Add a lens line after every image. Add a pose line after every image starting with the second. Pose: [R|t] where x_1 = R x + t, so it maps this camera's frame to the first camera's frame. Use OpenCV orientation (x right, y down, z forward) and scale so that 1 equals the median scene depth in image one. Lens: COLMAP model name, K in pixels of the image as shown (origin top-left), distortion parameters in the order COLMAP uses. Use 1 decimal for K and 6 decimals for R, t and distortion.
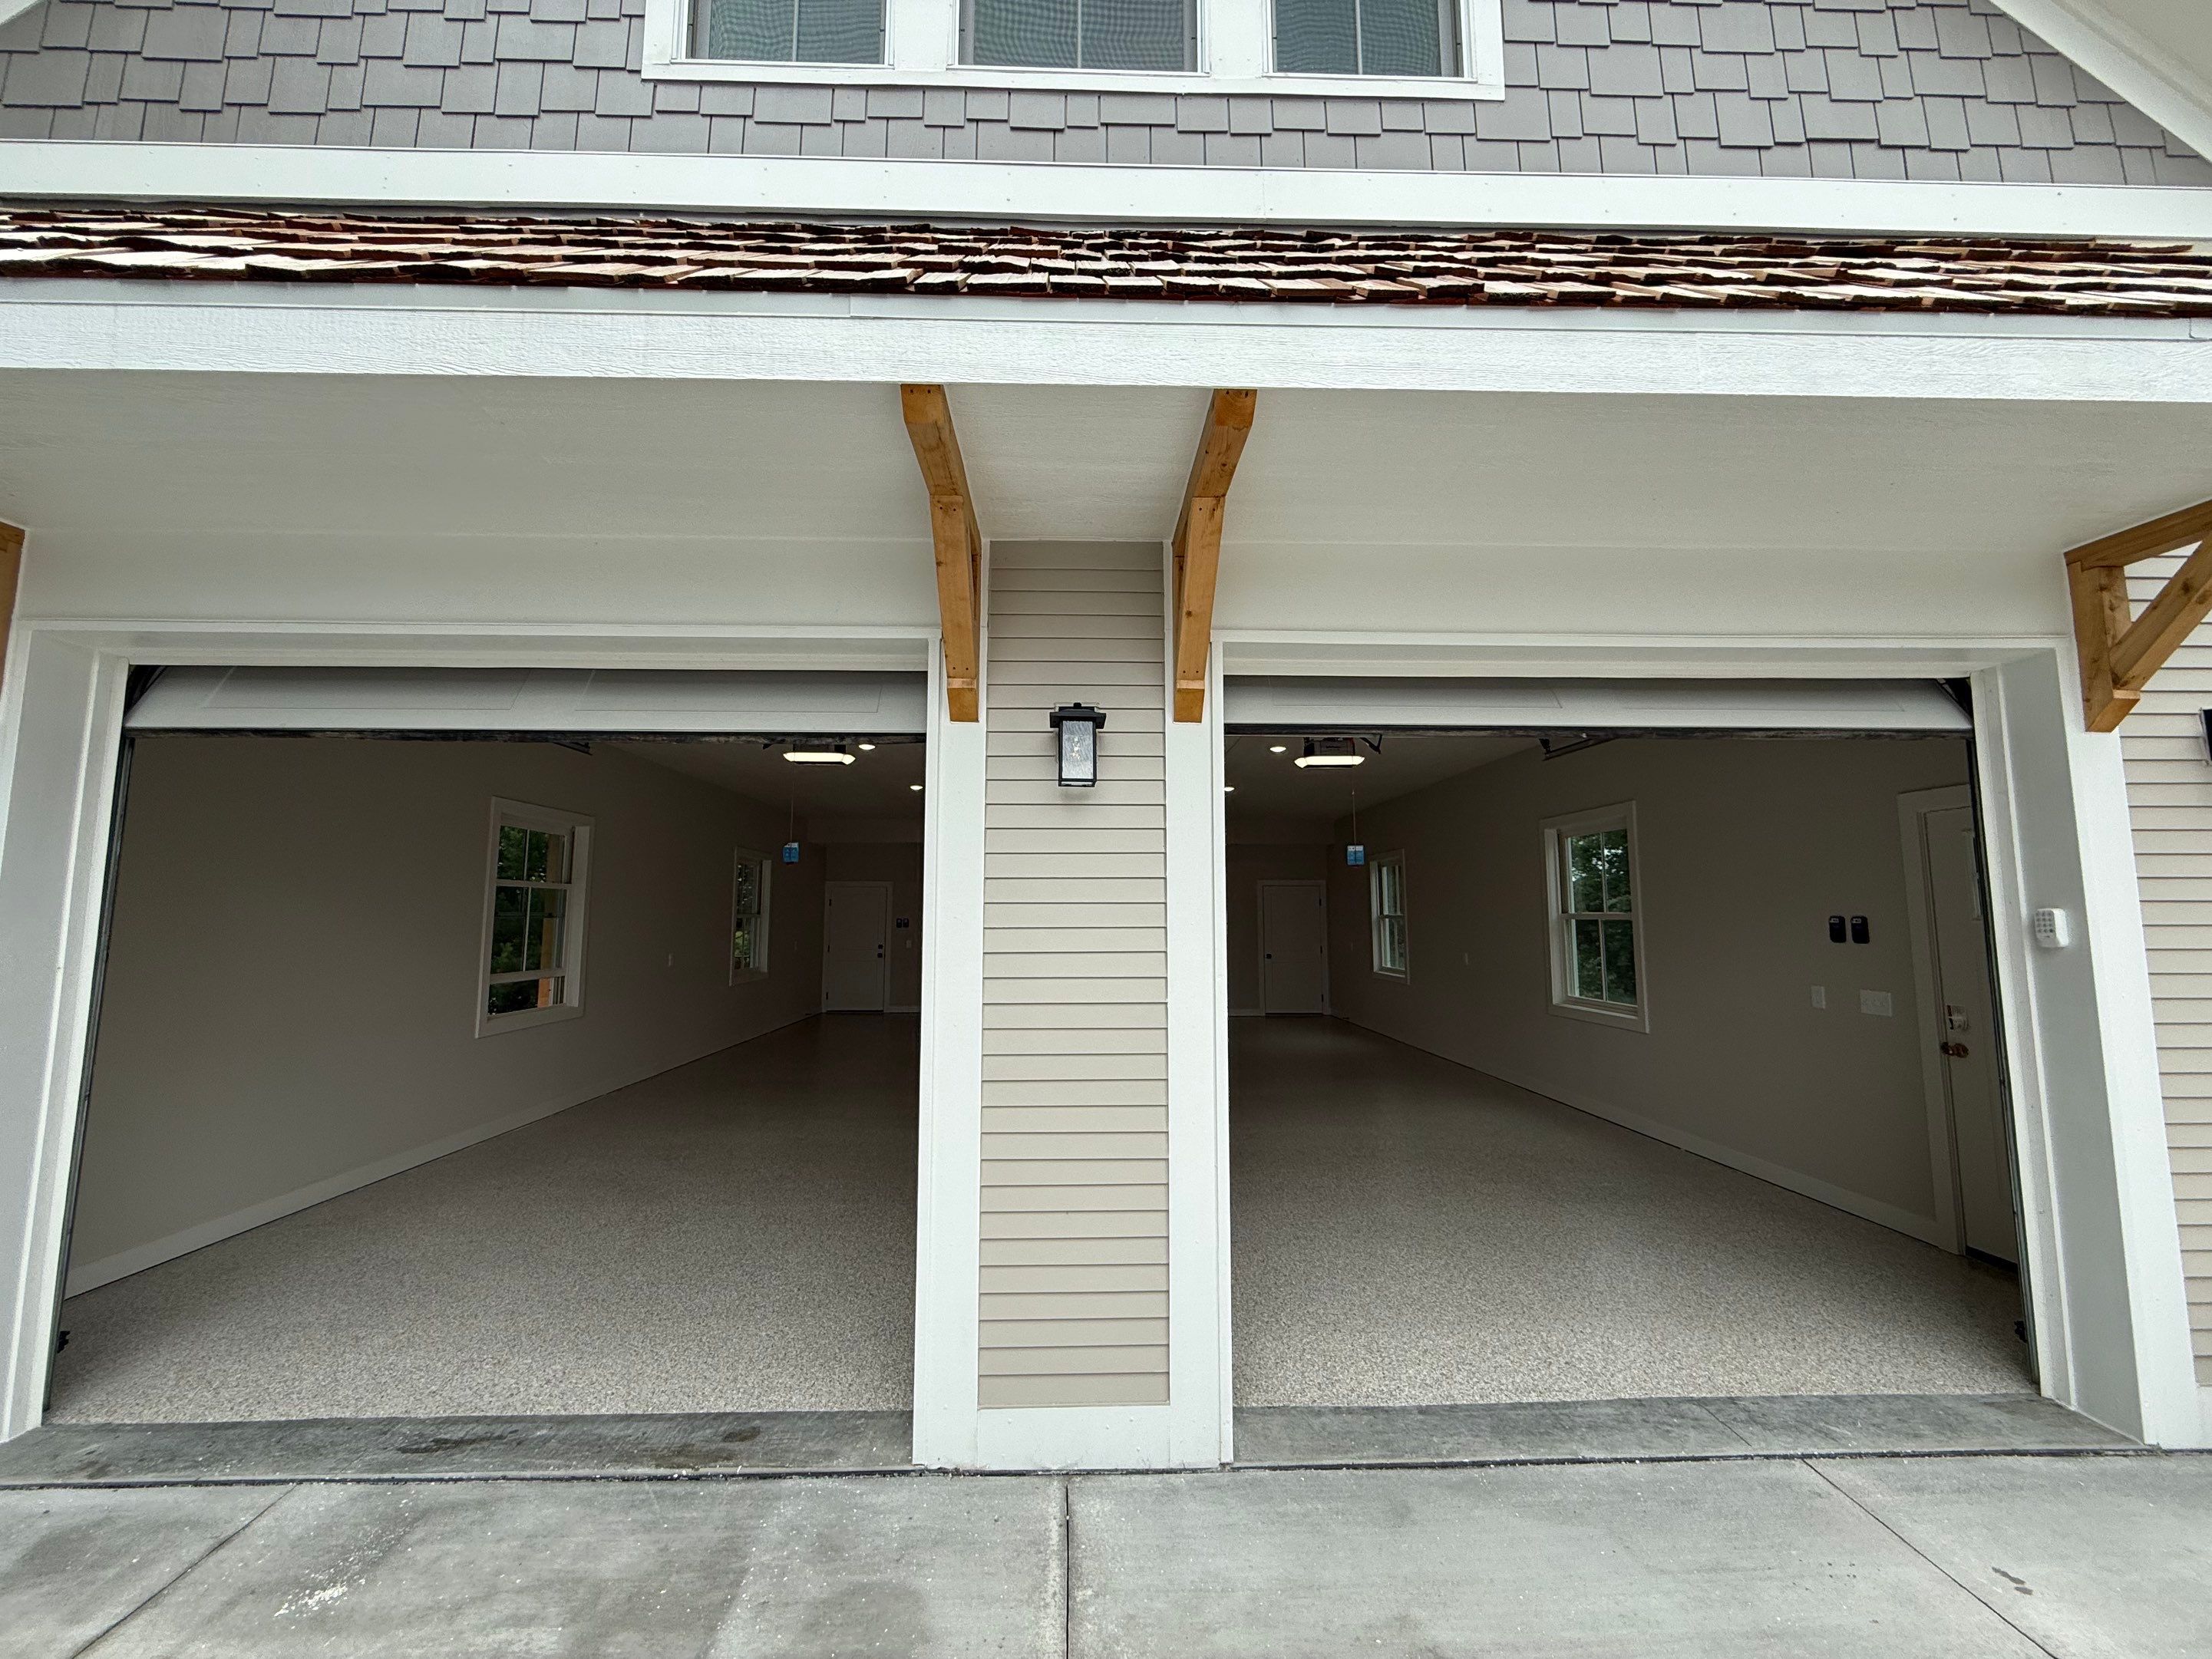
lens RADIAL K [[879.7, 0, 1094.9], [0, 879.7, 826.8], [0, 0, 1]] dist [-0.002576, 0.001342]
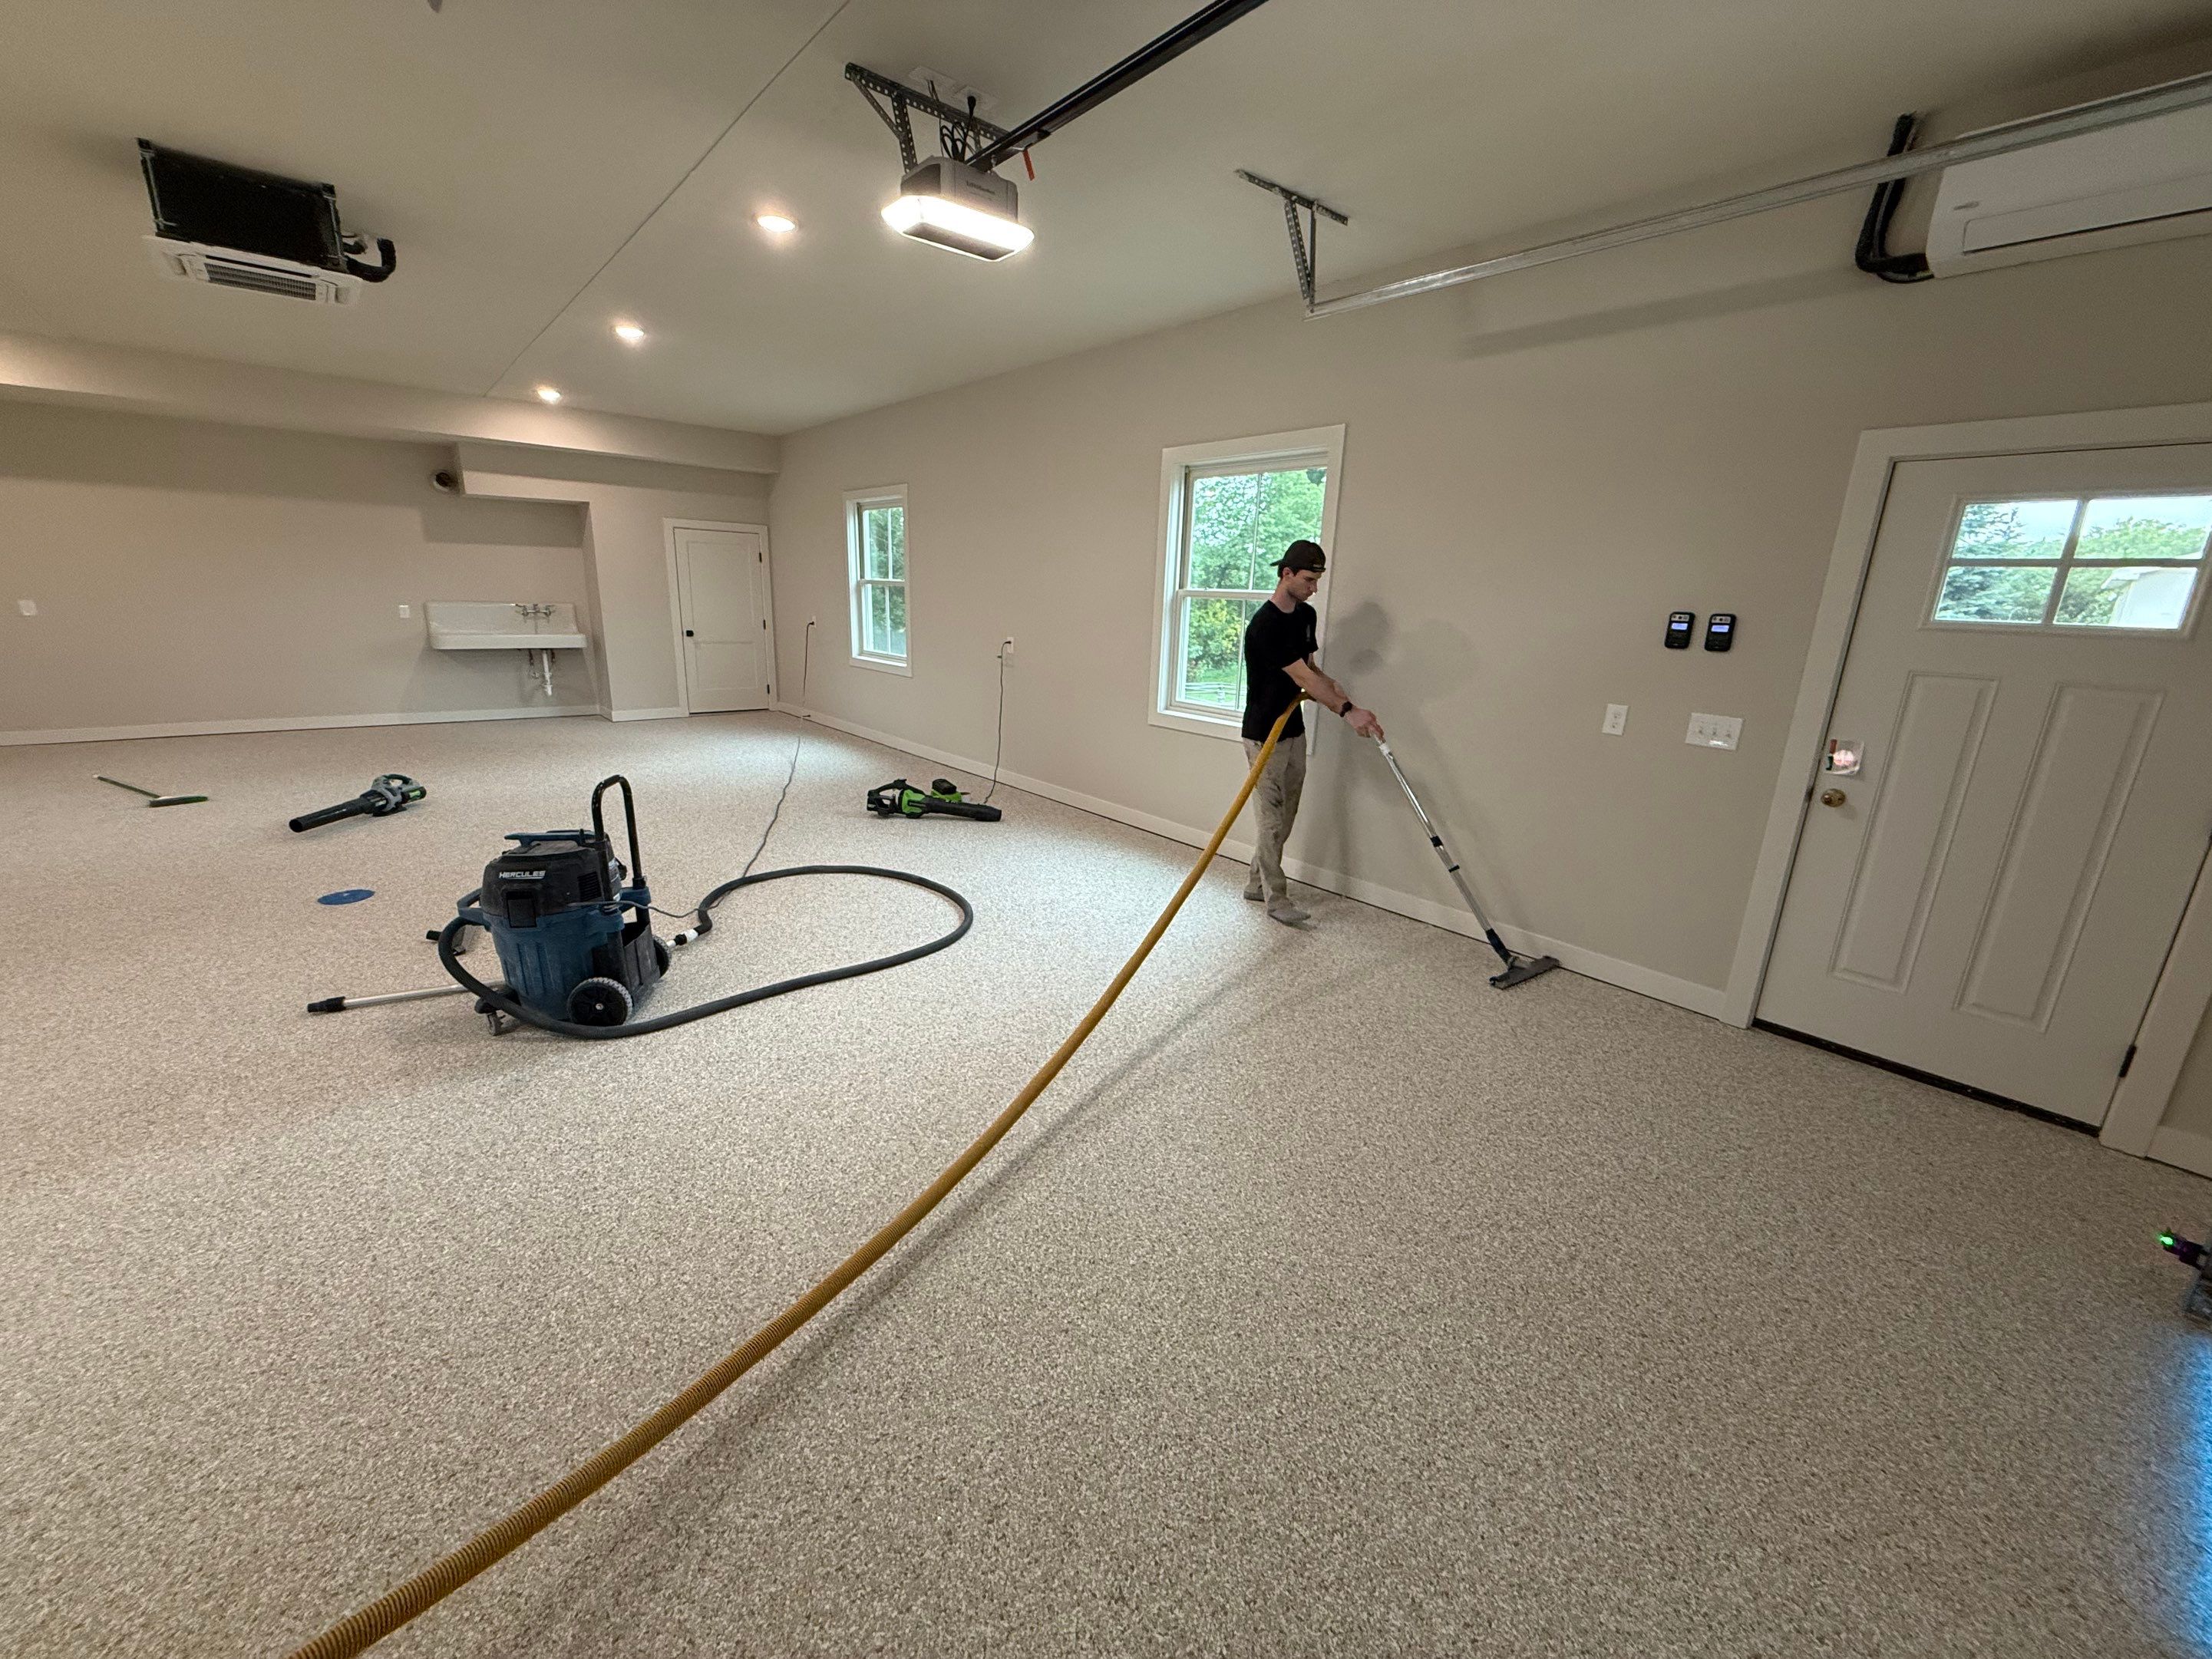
lens RADIAL K [[879.7, 0, 1094.9], [0, 879.7, 826.8], [0, 0, 1]] dist [-0.002576, 0.001342]
pose [[0.780178, -0.137025, 0.610366, 0.002388], [-0.097575, 0.937116, 0.335102, 0.128707], [-0.617901, -0.320996, 0.717747, 1.280951]]
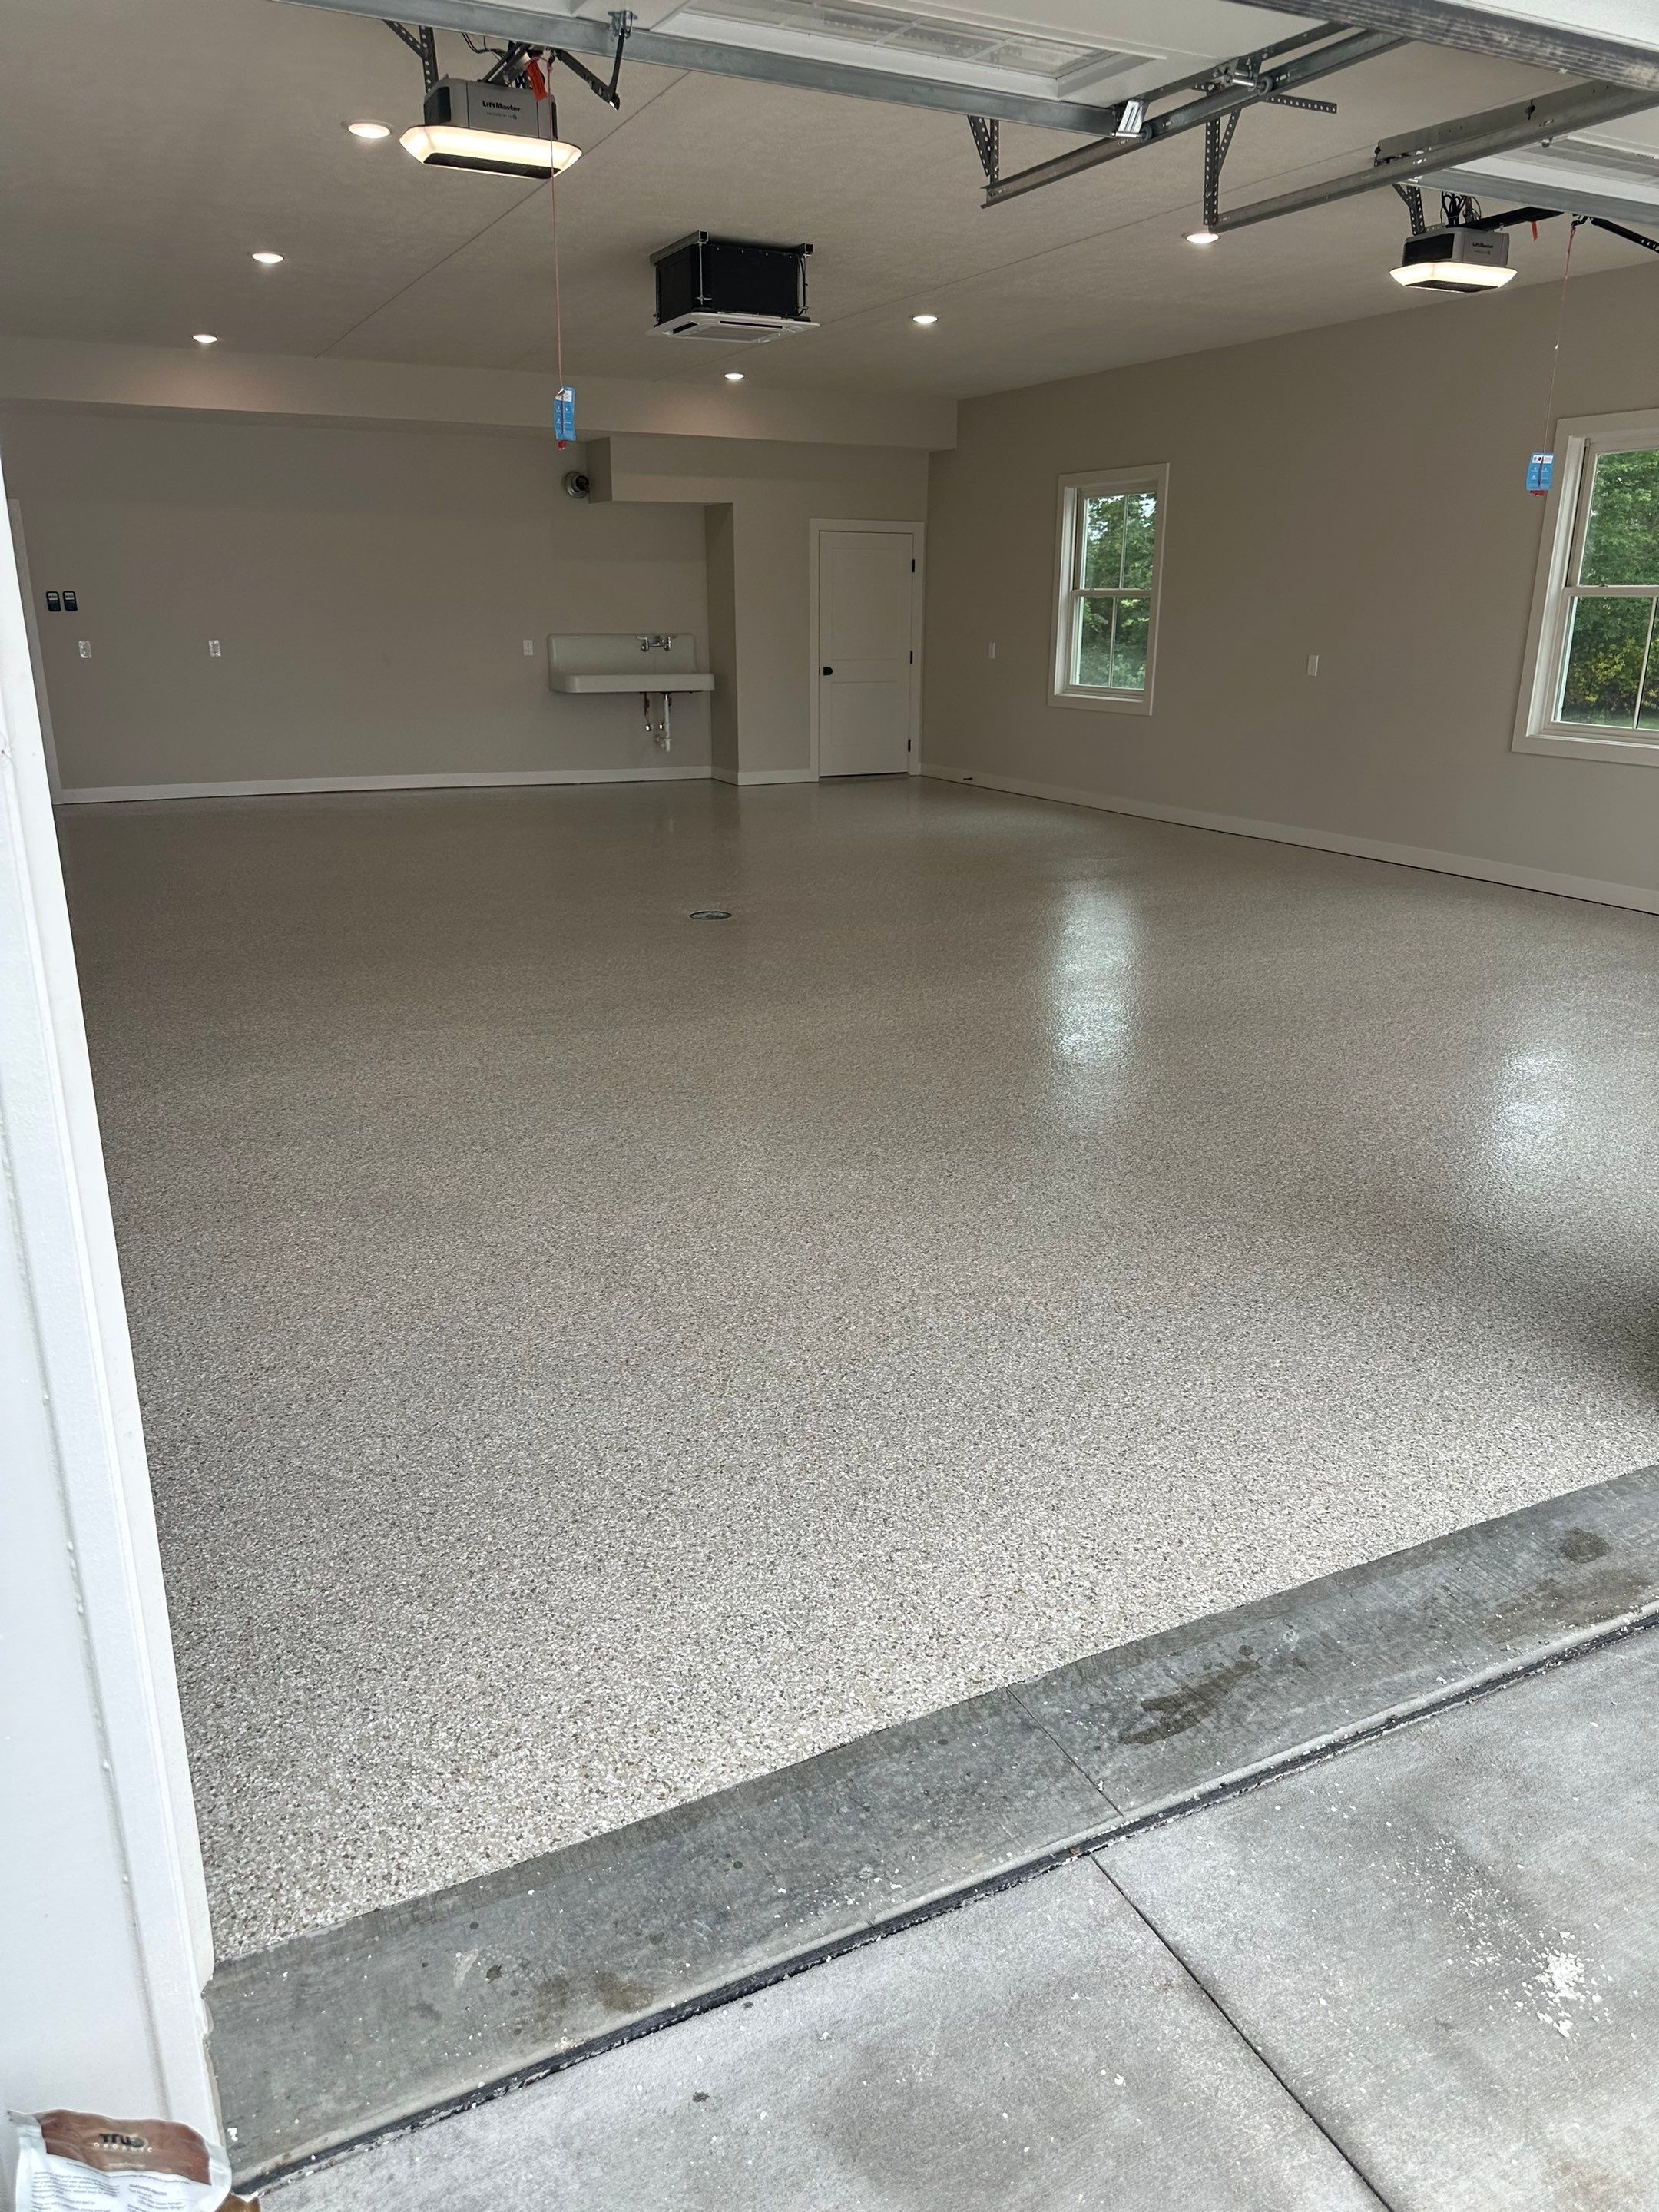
lens RADIAL K [[1563.7, 0, 829.5], [0, 1563.7, 1106.0], [0, 0, 1]] dist [0.040720, -0.051311]
pose [[0.905182, -0.126766, 0.405678, -1.210565], [-0.047775, 0.918089, 0.393484, 0.064856], [-0.422330, -0.375556, 0.824982, 0.483273]]
